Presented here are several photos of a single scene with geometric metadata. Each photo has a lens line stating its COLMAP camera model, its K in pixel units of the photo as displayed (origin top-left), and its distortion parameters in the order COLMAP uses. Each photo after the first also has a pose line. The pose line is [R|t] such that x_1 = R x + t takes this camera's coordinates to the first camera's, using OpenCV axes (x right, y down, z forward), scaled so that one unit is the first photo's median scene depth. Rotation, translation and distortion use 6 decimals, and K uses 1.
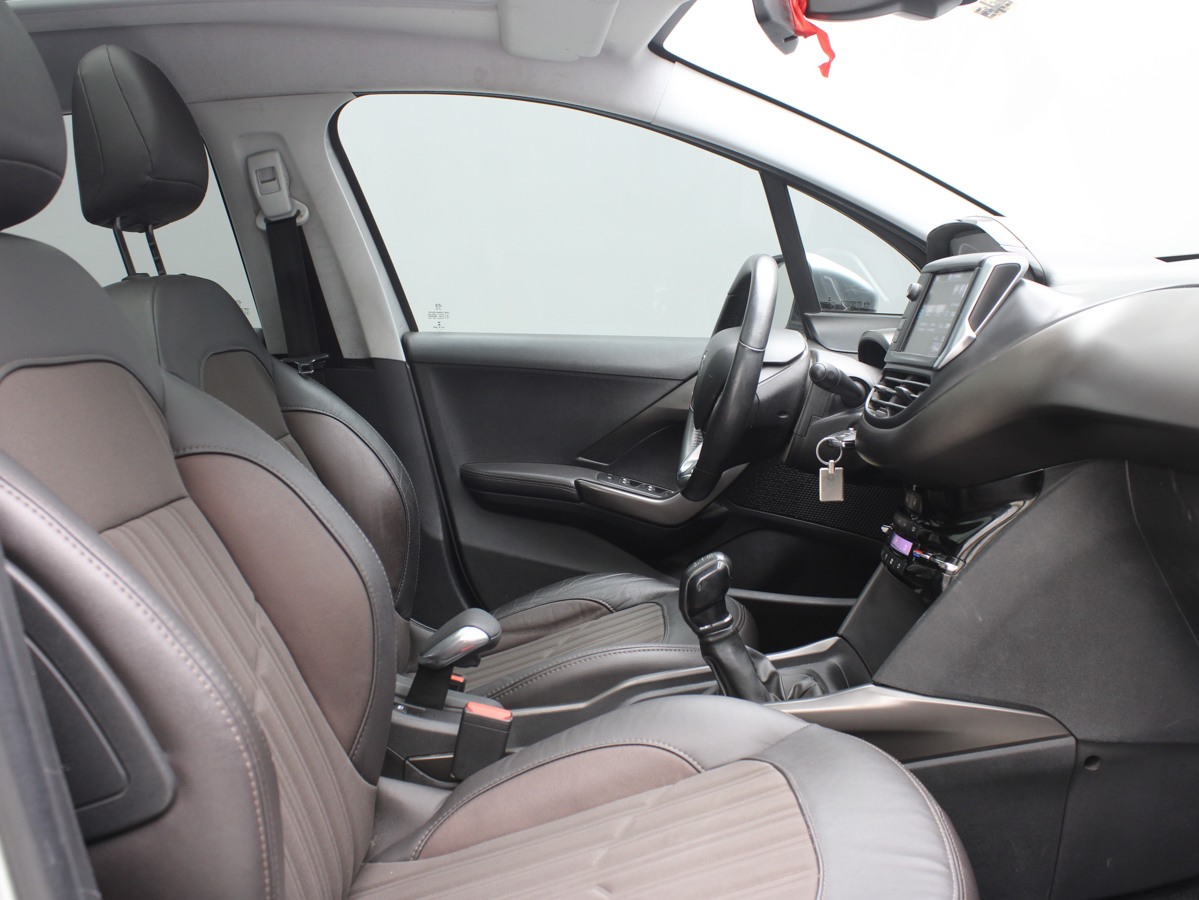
lens RADIAL K [[1206.6, 0, 599.5], [0, 1206.6, 450.0], [0, 0, 1]] dist [-0.151076, 0.148703]
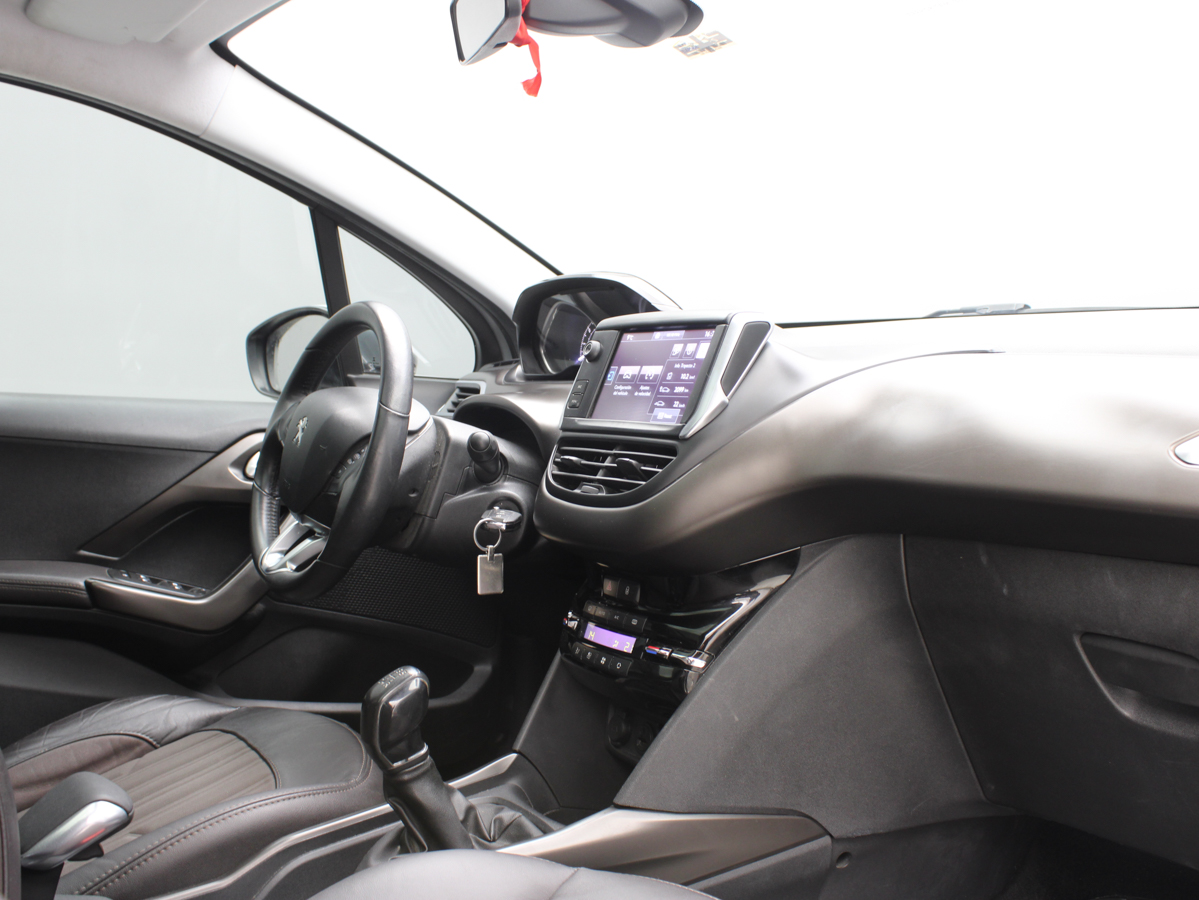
lens RADIAL K [[1254.9, 0, 599.5], [0, 1254.9, 450.0], [0, 0, 1]] dist [-0.160343, 0.202744]
pose [[0.854950, -0.000411, 0.518710, -0.207648], [0.031431, 0.998203, -0.051015, -0.011669], [-0.517757, 0.059919, 0.853427, 0.206041]]
